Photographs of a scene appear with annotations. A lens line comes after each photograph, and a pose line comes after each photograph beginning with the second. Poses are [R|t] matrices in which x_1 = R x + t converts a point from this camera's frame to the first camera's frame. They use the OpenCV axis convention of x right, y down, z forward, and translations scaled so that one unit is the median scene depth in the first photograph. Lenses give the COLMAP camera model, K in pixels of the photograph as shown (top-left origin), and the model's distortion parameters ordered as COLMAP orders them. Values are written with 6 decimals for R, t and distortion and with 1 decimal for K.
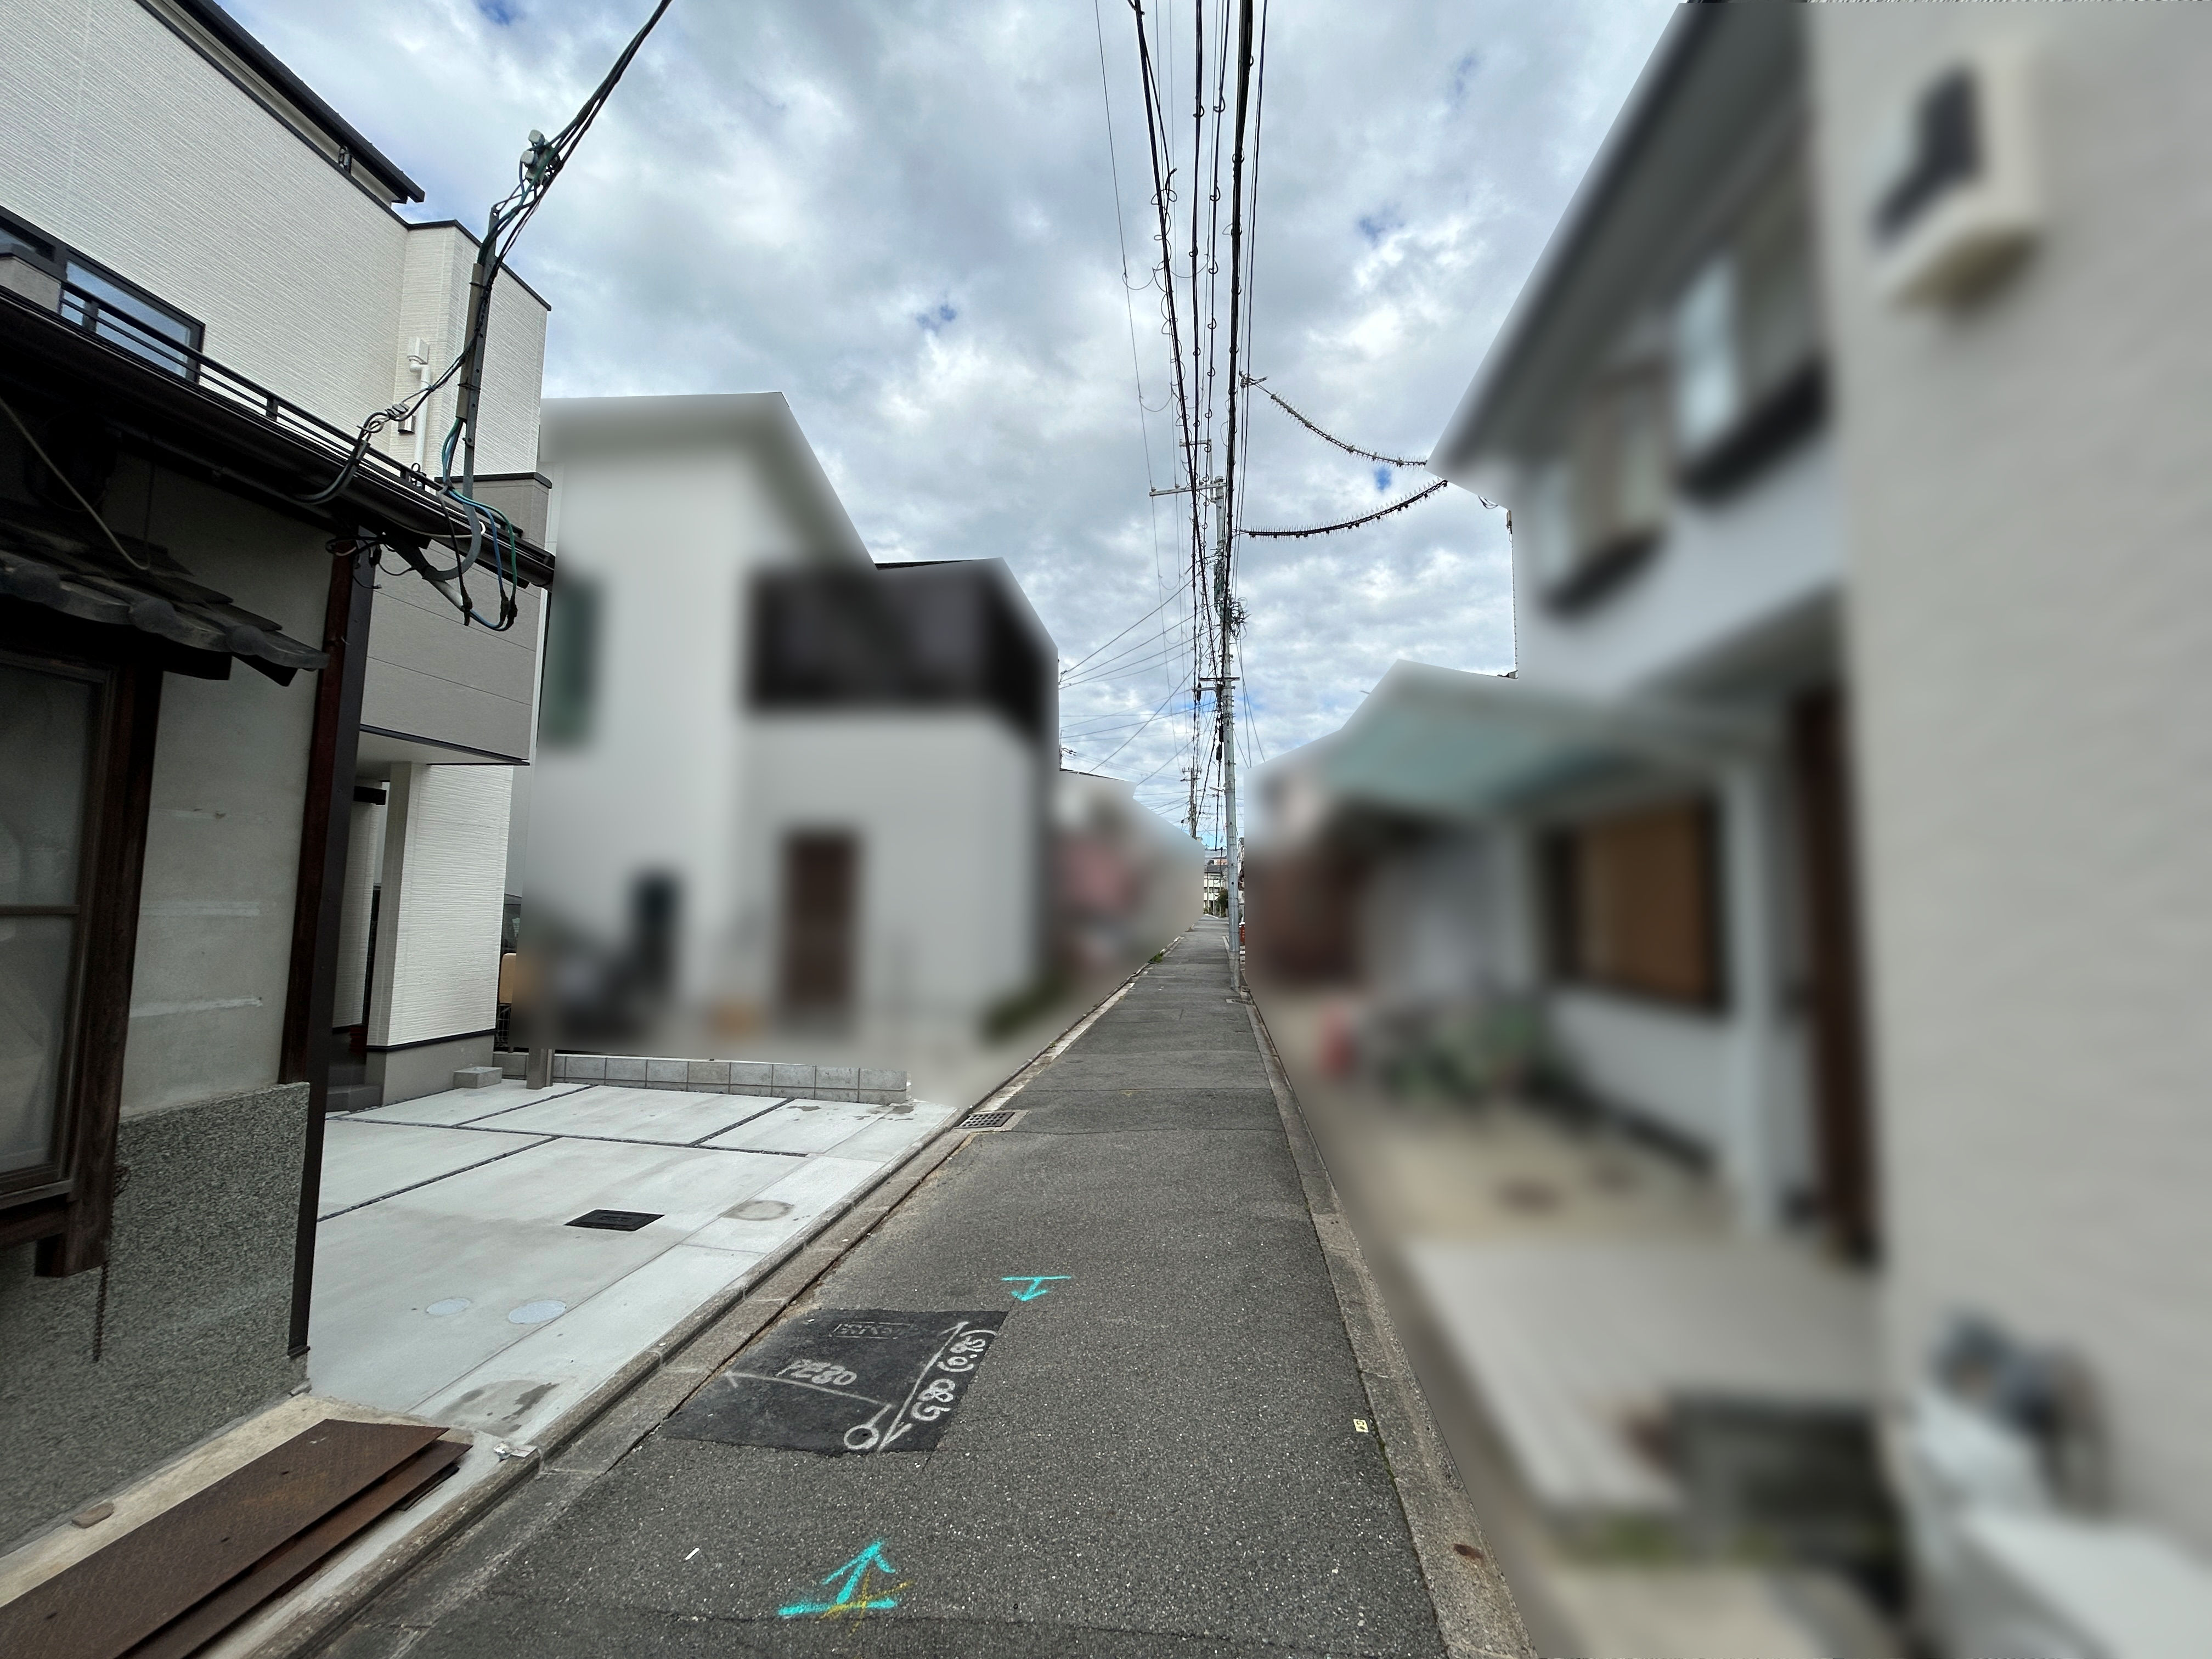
lens RADIAL K [[891.3, 0, 1100.9], [0, 891.3, 829.8], [0, 0, 1]] dist [0.000643, 0.000180]
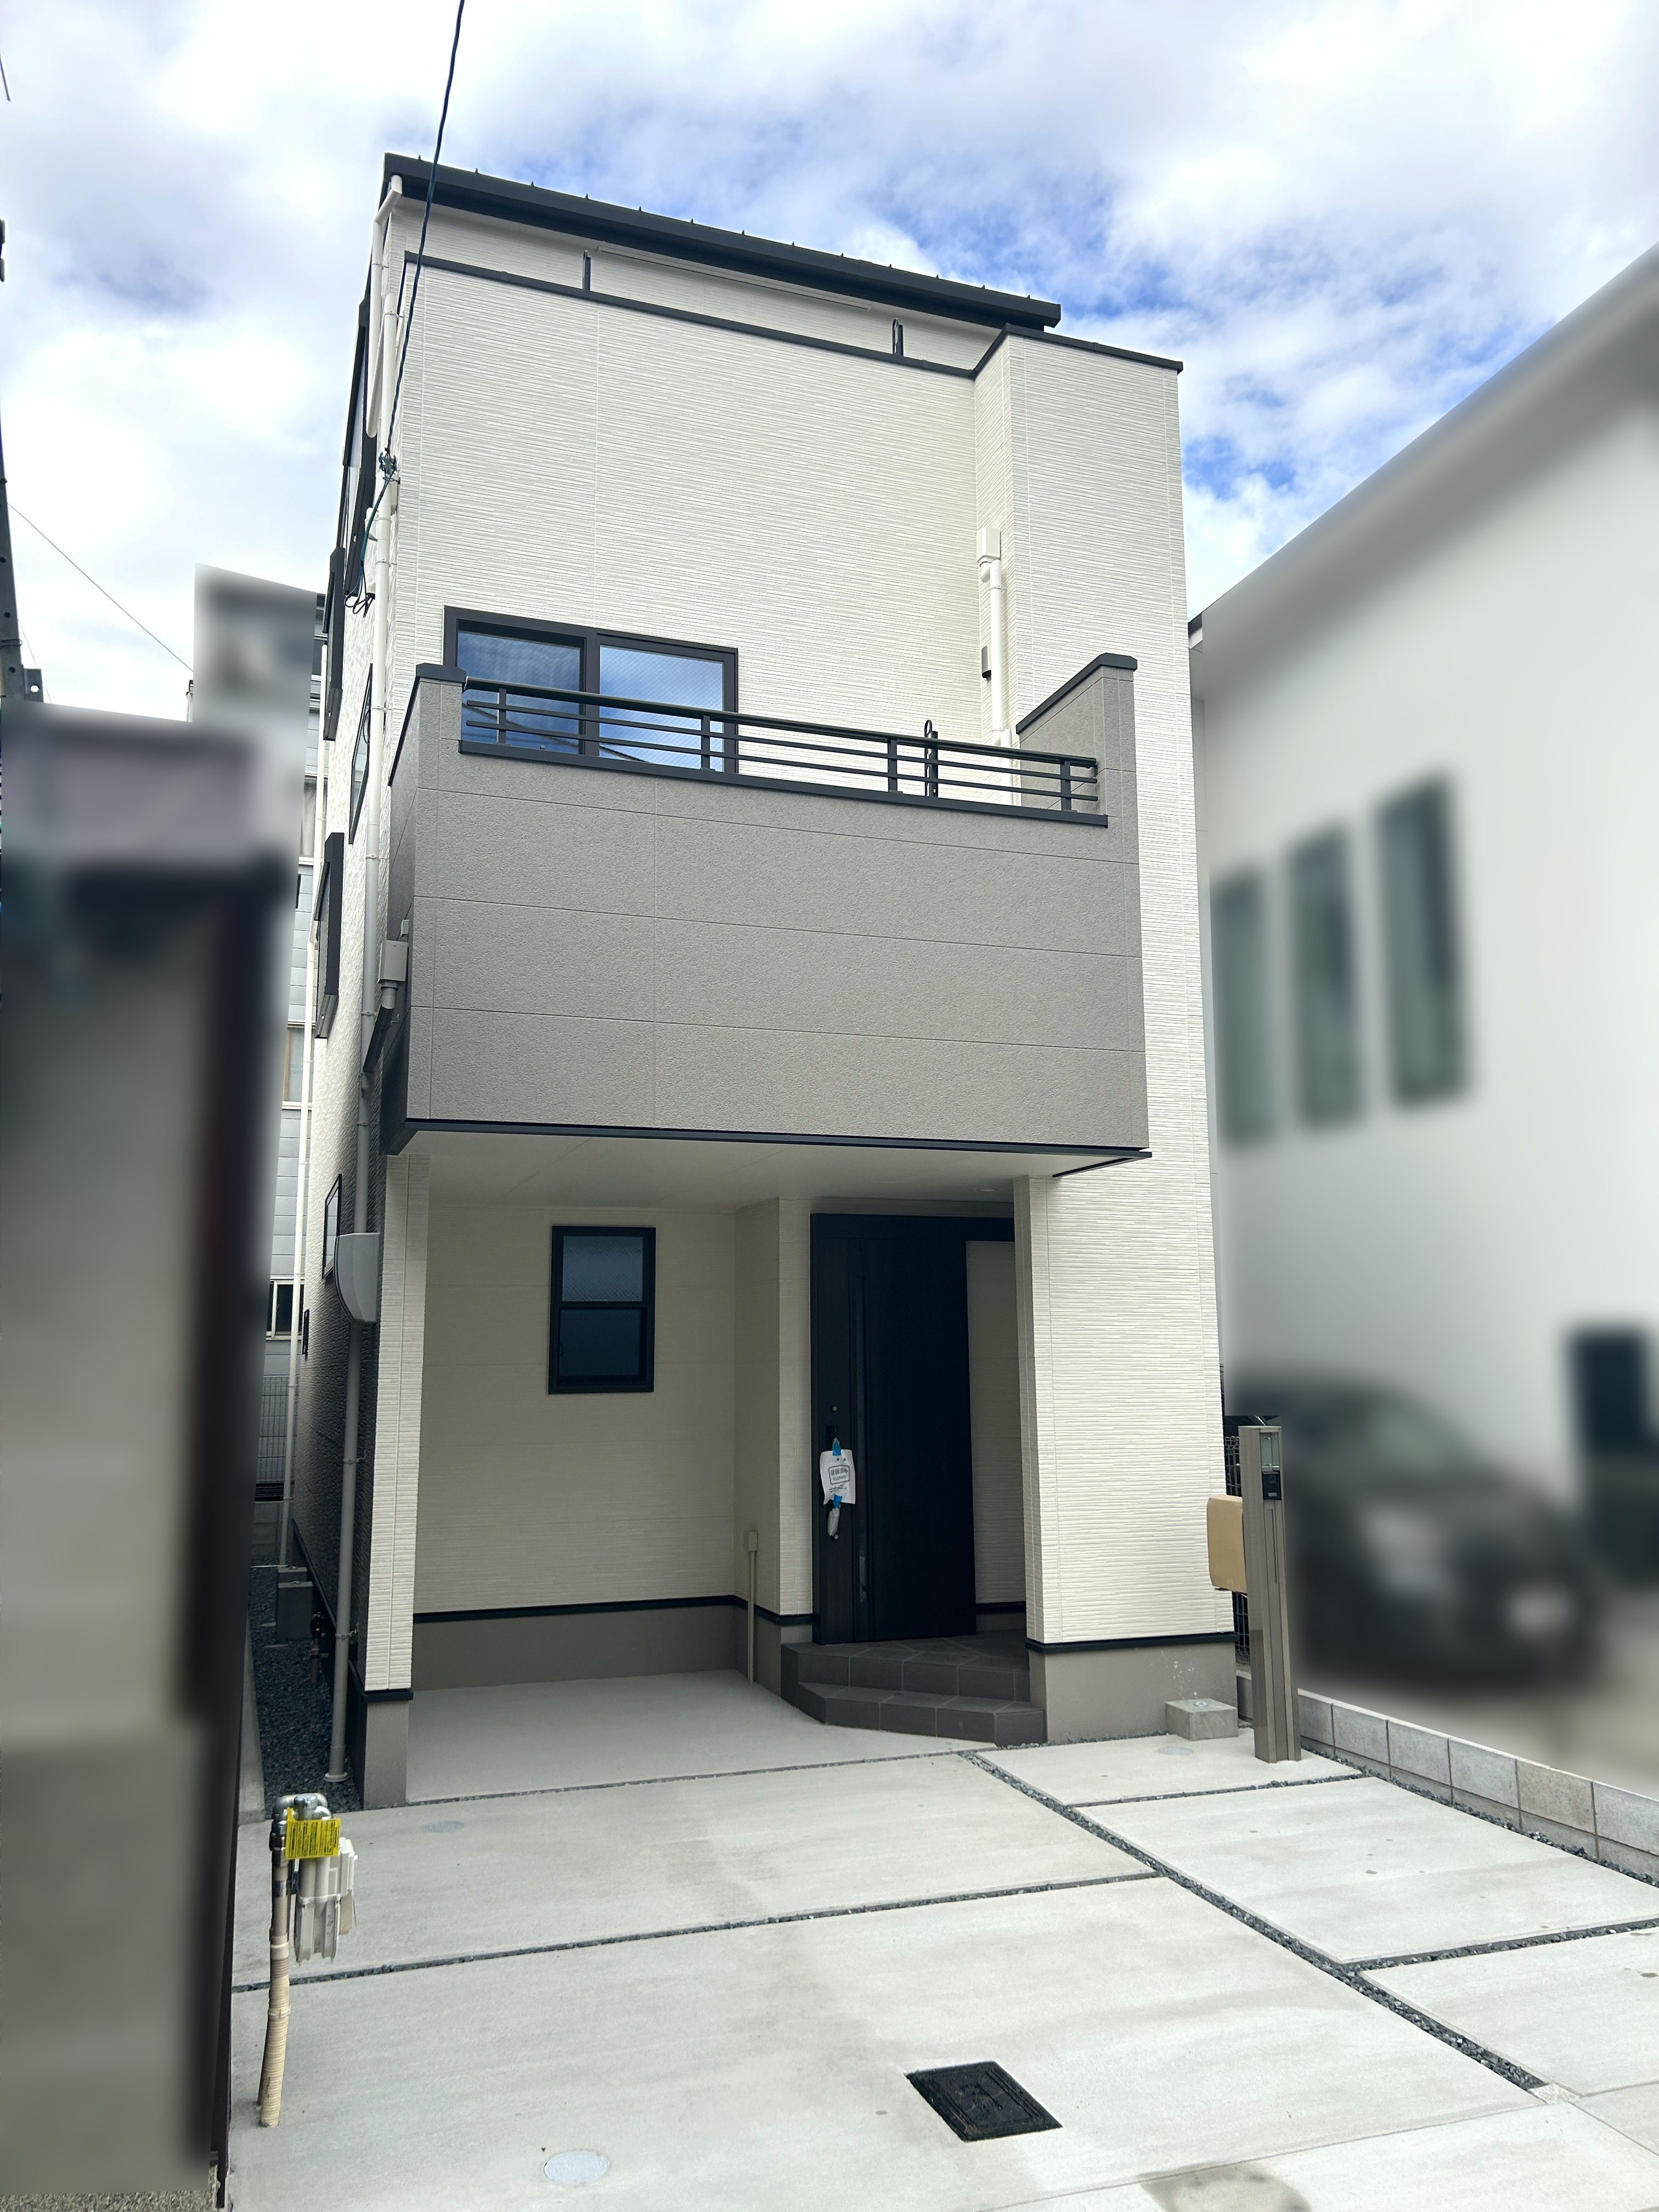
lens RADIAL K [[1662.5, 0, 828.4], [0, 1662.5, 1098.4], [0, 0, 1]] dist [0.047706, -0.039356]
pose [[0.443784, -0.162667, -0.881246, 0.206661], [0.096255, 0.986351, -0.133595, 0.013016], [0.890949, -0.025537, 0.453384, 0.358521]]
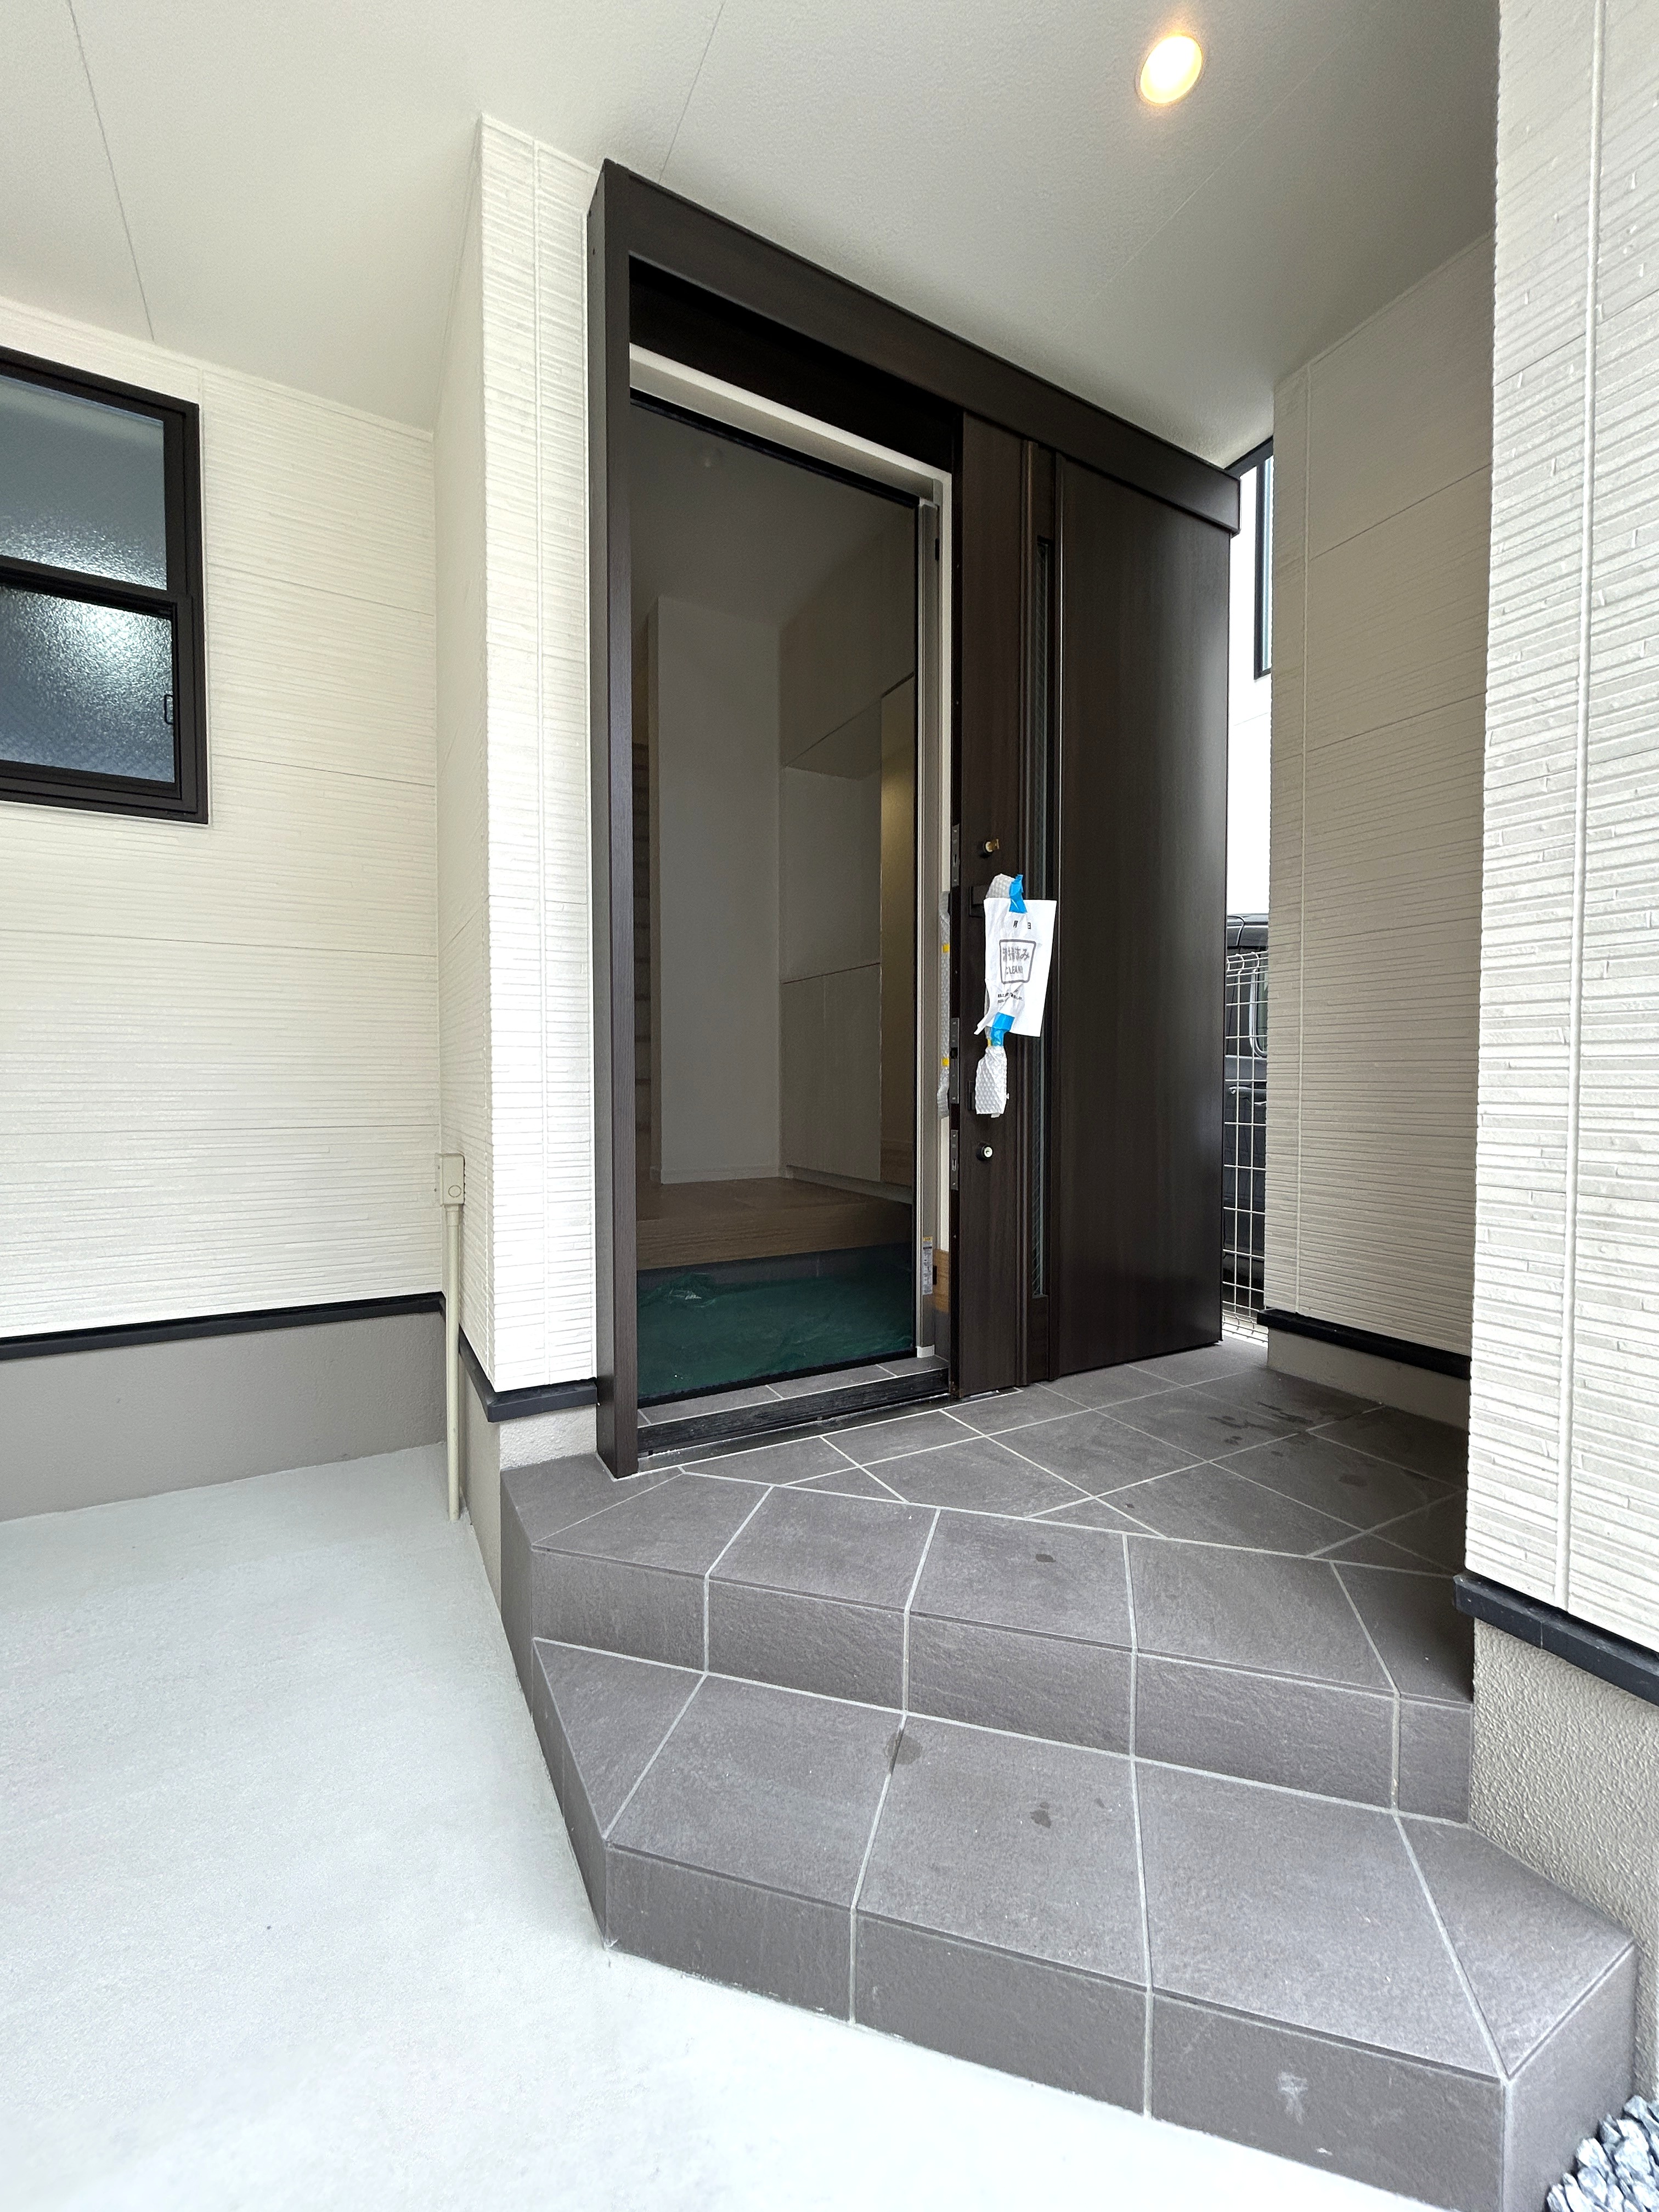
lens RADIAL K [[891.3, 0, 826.1], [0, 891.3, 1103.2], [0, 0, 1]] dist [0.000643, 0.000180]
pose [[0.589738, 0.012060, -0.807505, -0.770460], [0.077719, 0.994400, 0.071612, 0.147013], [0.803846, -0.104991, 0.585498, 0.838065]]
